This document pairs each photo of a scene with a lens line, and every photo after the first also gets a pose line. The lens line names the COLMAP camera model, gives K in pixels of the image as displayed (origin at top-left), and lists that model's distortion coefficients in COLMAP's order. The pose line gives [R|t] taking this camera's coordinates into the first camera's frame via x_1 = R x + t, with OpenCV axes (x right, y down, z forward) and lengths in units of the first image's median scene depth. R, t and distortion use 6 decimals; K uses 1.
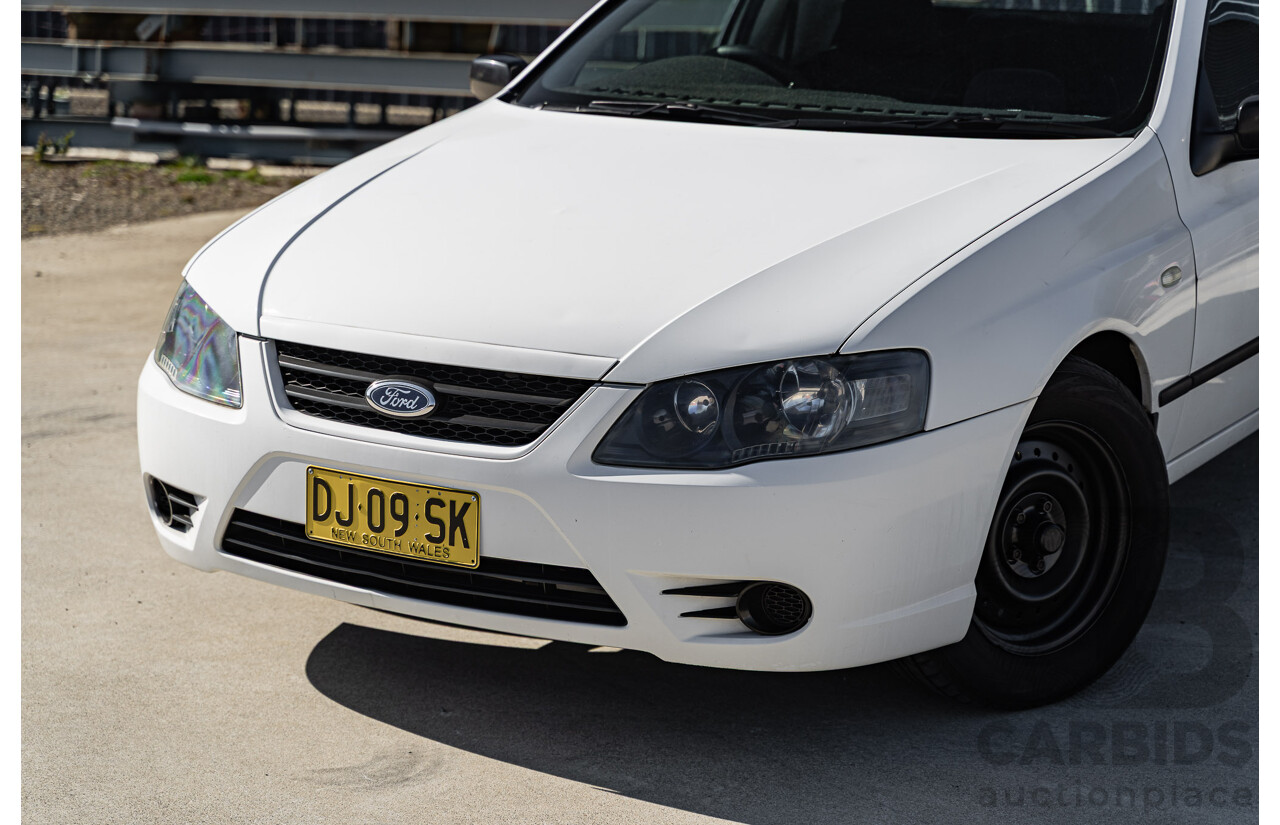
lens RADIAL K [[2901.6, 0, 640.0], [0, 2901.6, 412.5], [0, 0, 1]] dist [-0.048291, -0.349354]
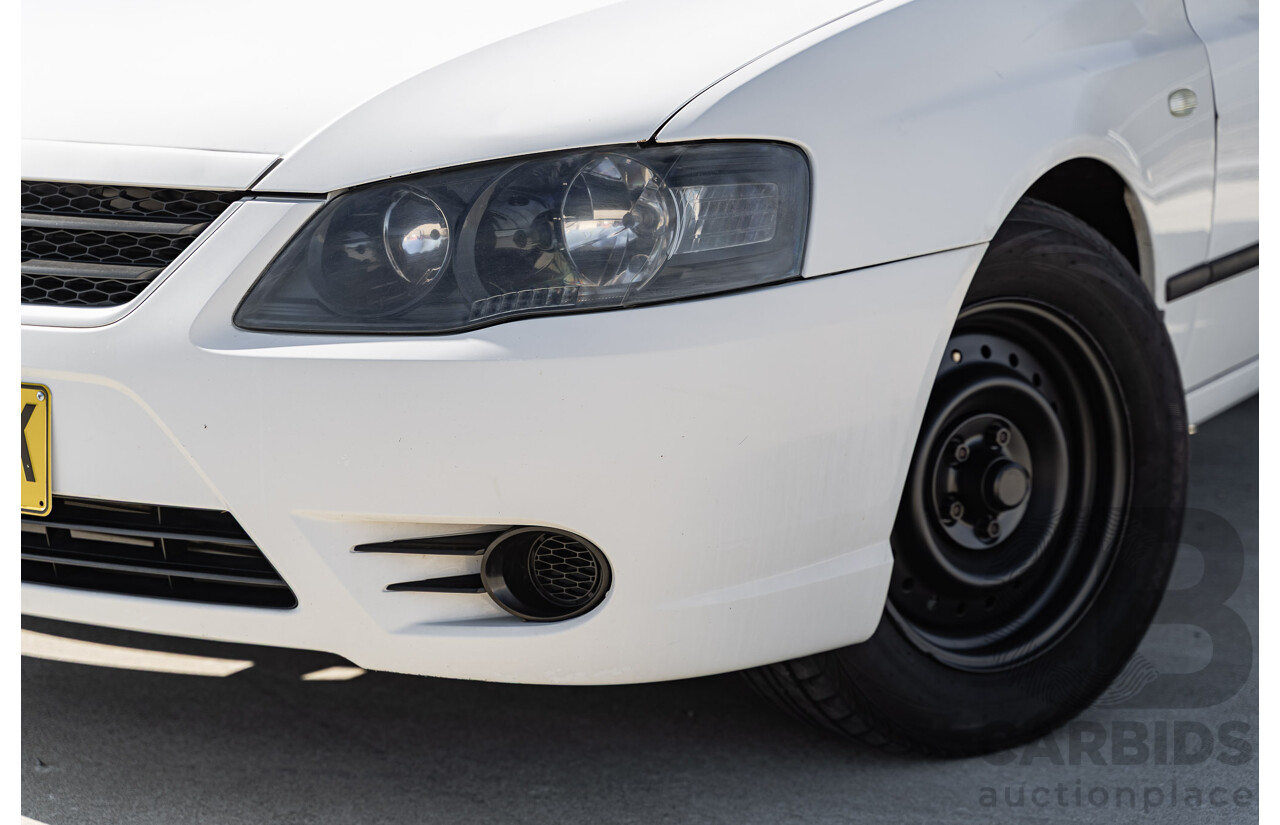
lens RADIAL K [[2901.6, 0, 640.0], [0, 2901.6, 412.5], [0, 0, 1]] dist [-0.048291, -0.349354]
pose [[0.999603, -0.006745, 0.027372, 0.047675], [0.007660, 0.999411, -0.033465, 0.052746], [-0.027130, 0.033662, 0.999065, 0.401481]]
